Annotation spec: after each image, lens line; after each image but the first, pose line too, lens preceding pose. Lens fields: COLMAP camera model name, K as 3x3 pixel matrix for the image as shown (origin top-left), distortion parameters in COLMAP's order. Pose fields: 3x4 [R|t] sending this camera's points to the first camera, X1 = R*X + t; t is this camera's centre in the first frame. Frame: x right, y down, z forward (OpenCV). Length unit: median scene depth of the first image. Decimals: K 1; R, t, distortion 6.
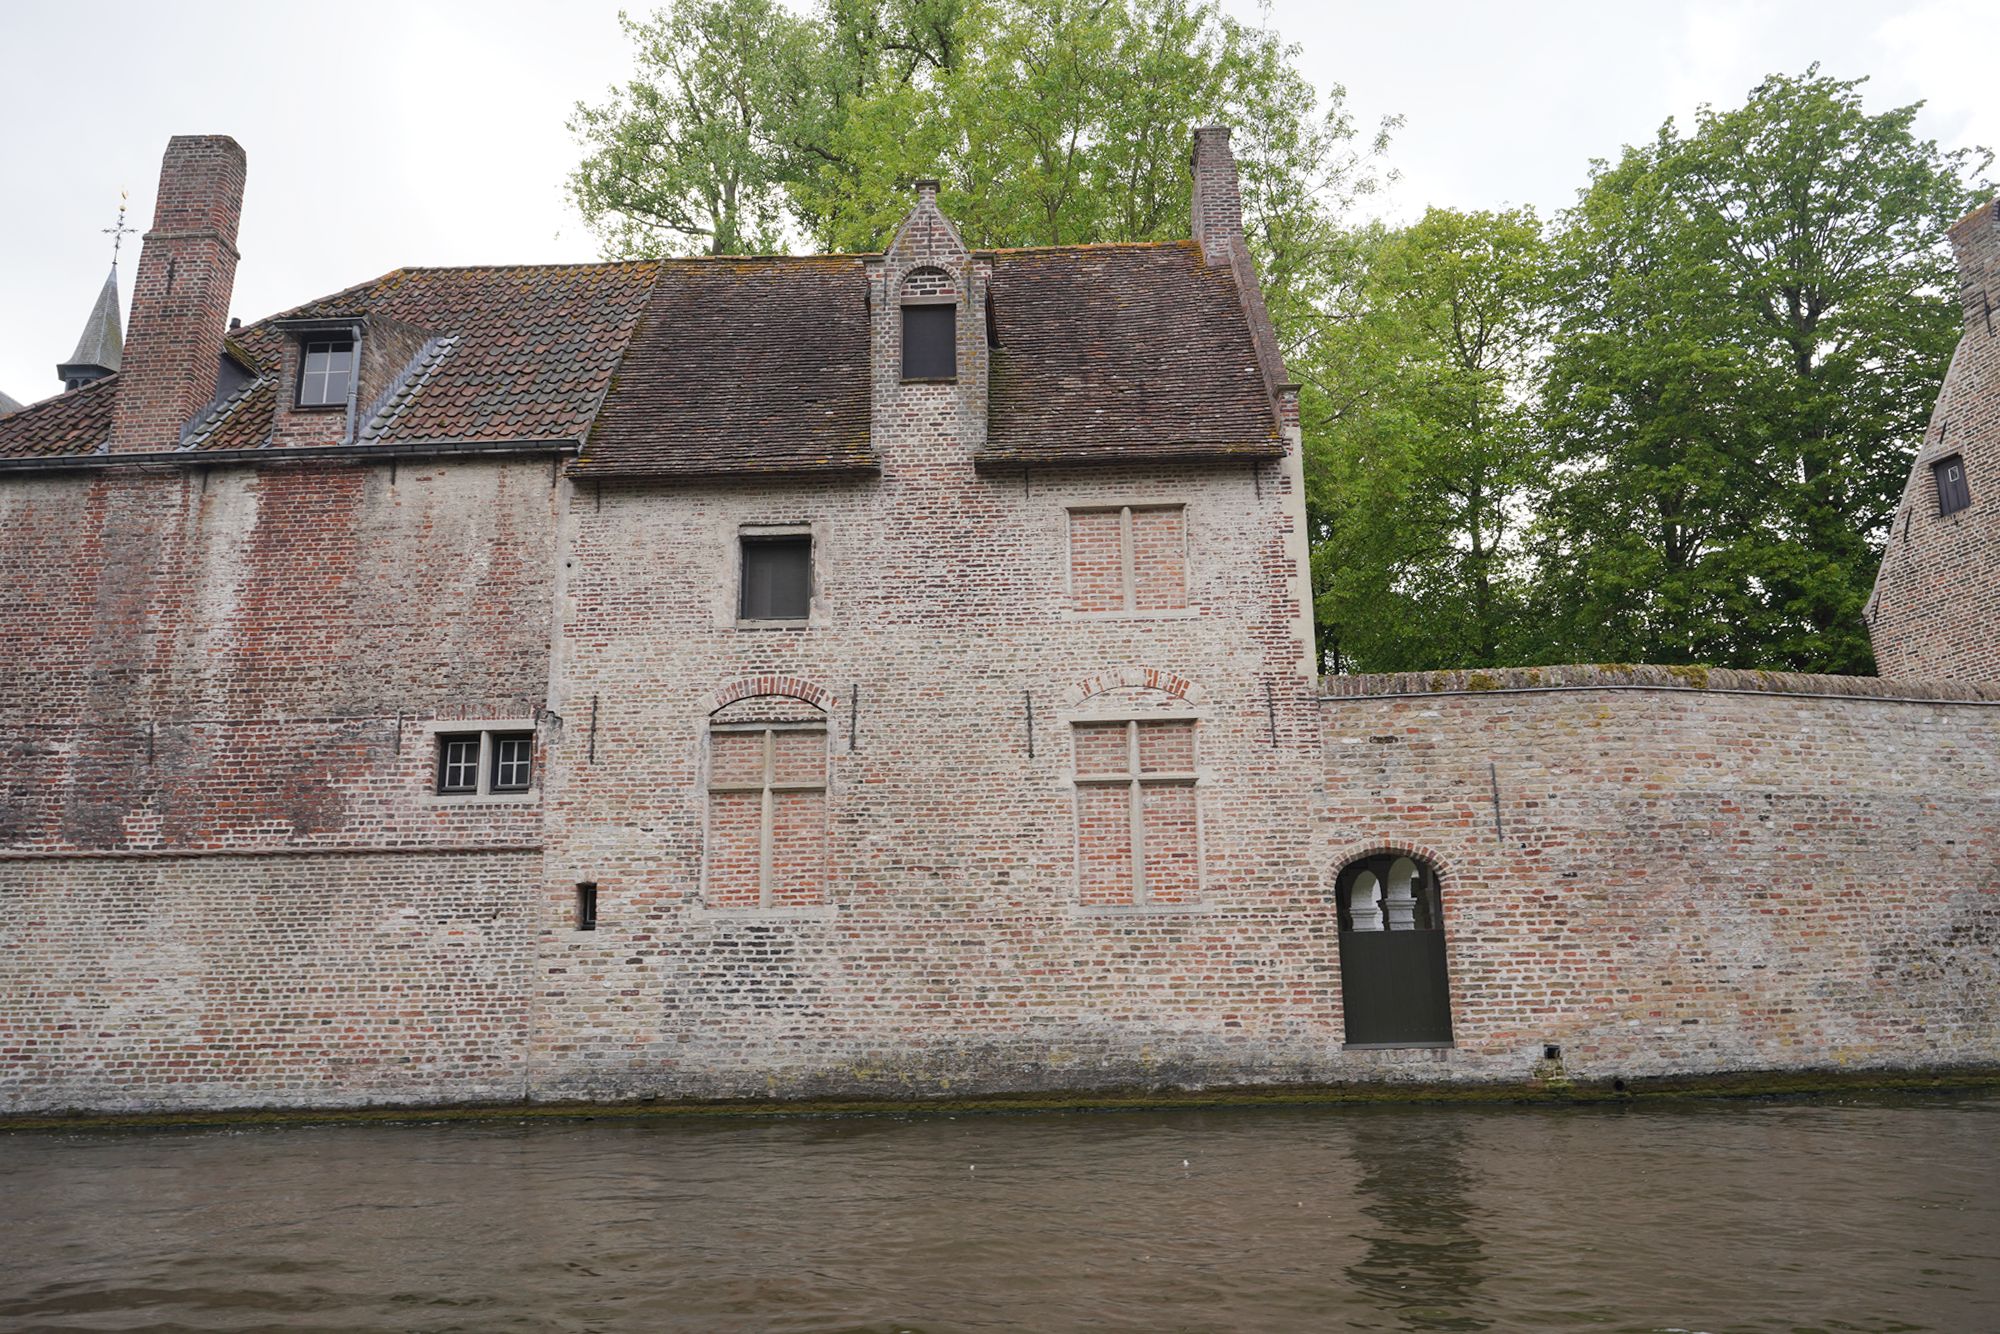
lens RADIAL K [[1366.9, 0, 1001.0], [0, 1366.9, 668.7], [0, 0, 1]] dist [-0.020575, 0.018780]
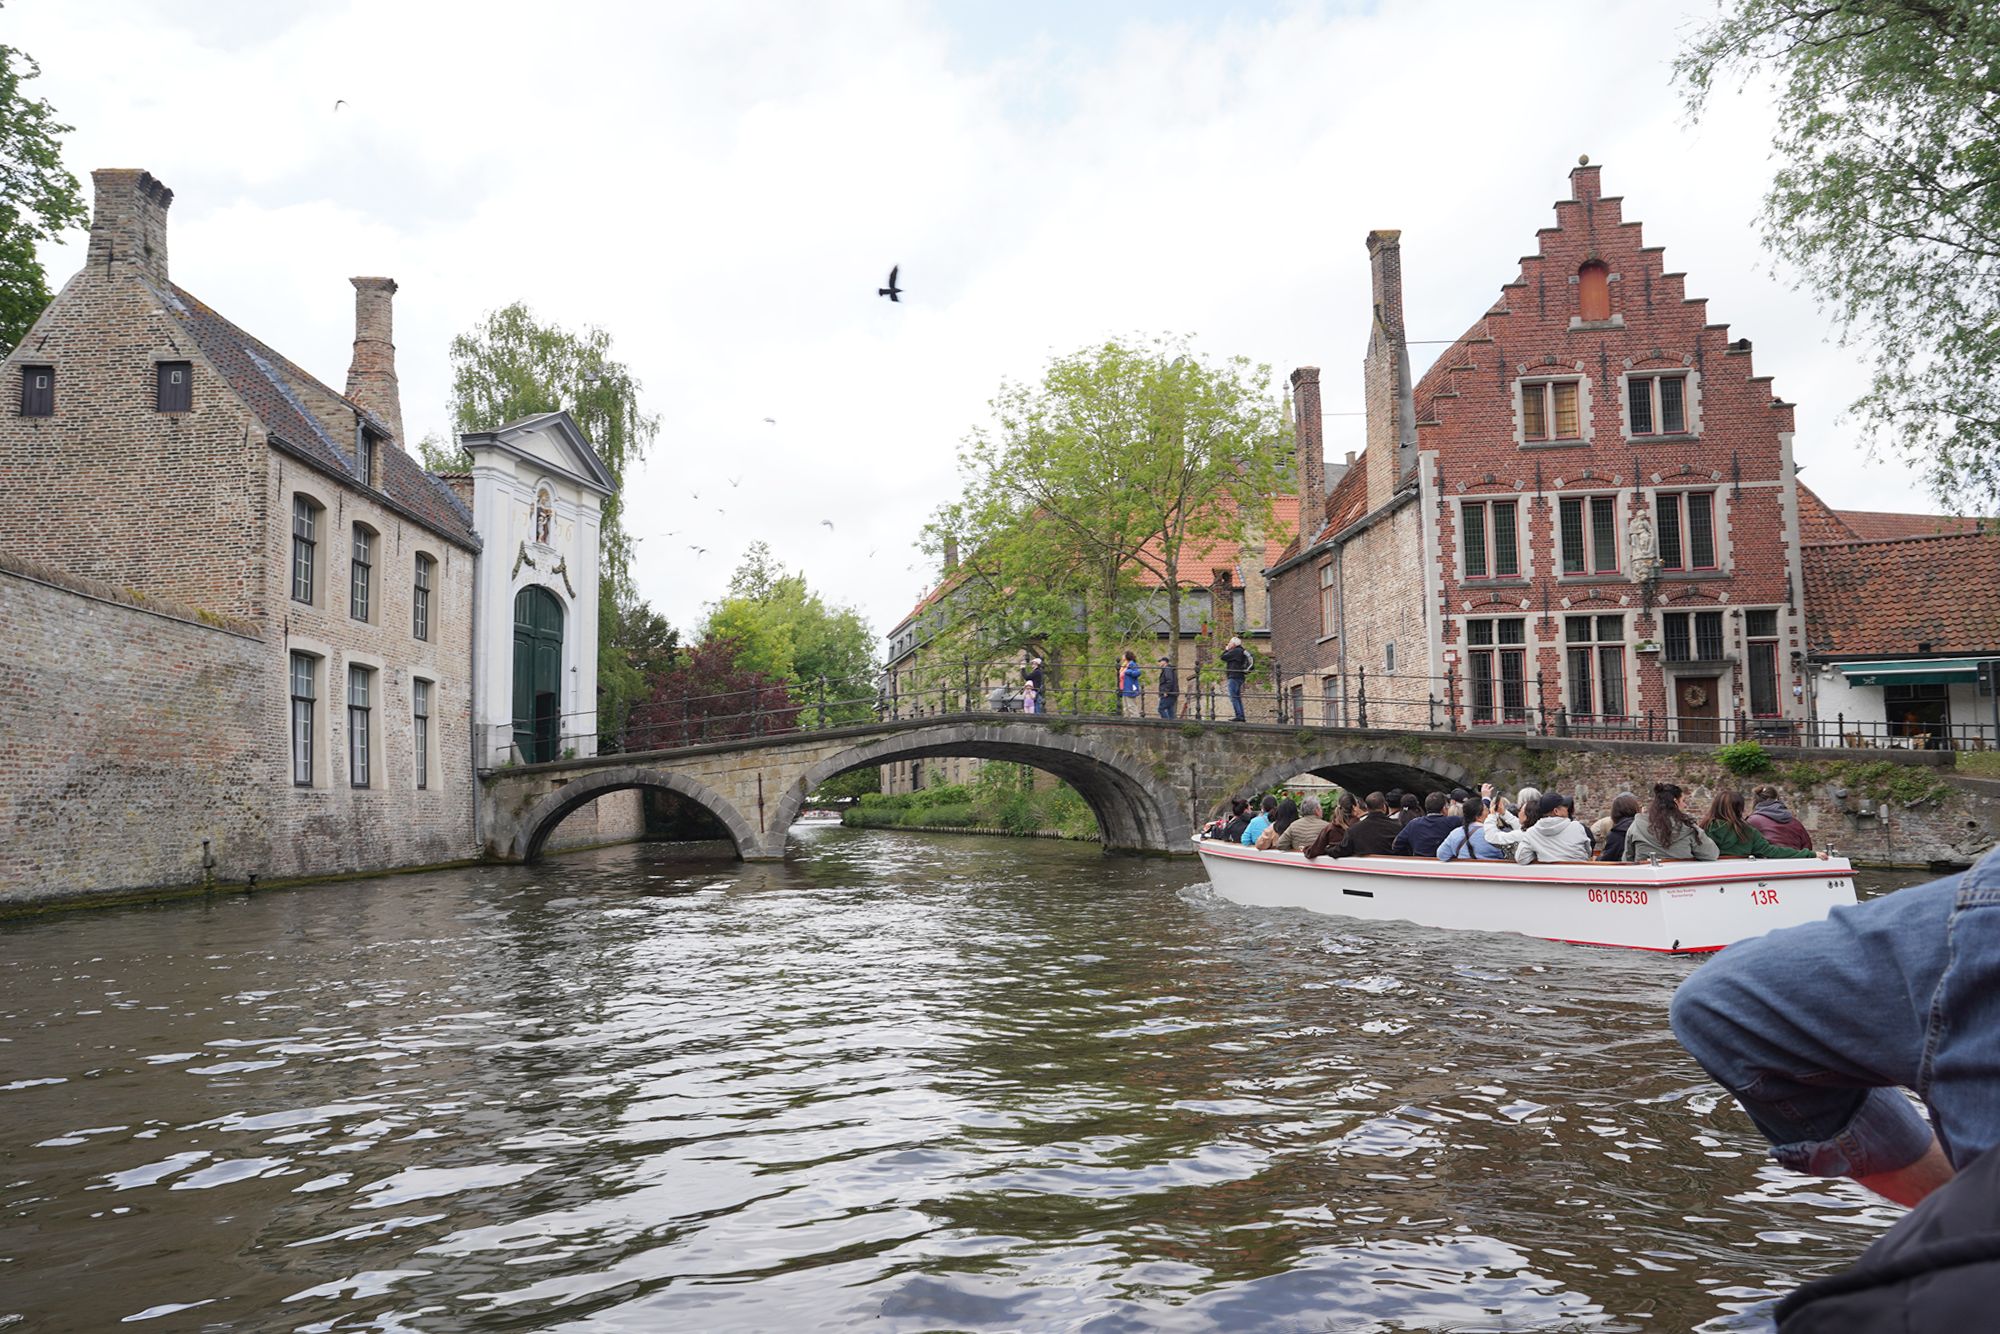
lens RADIAL K [[1366.9, 0, 1000.7], [0, 1366.9, 671.2], [0, 0, 1]] dist [-0.020575, 0.018780]
pose [[0.136625, 0.110929, 0.984392, -0.379538], [-0.210113, 0.974346, -0.080635, 0.017000], [-0.968084, -0.195816, 0.156428, 0.033742]]
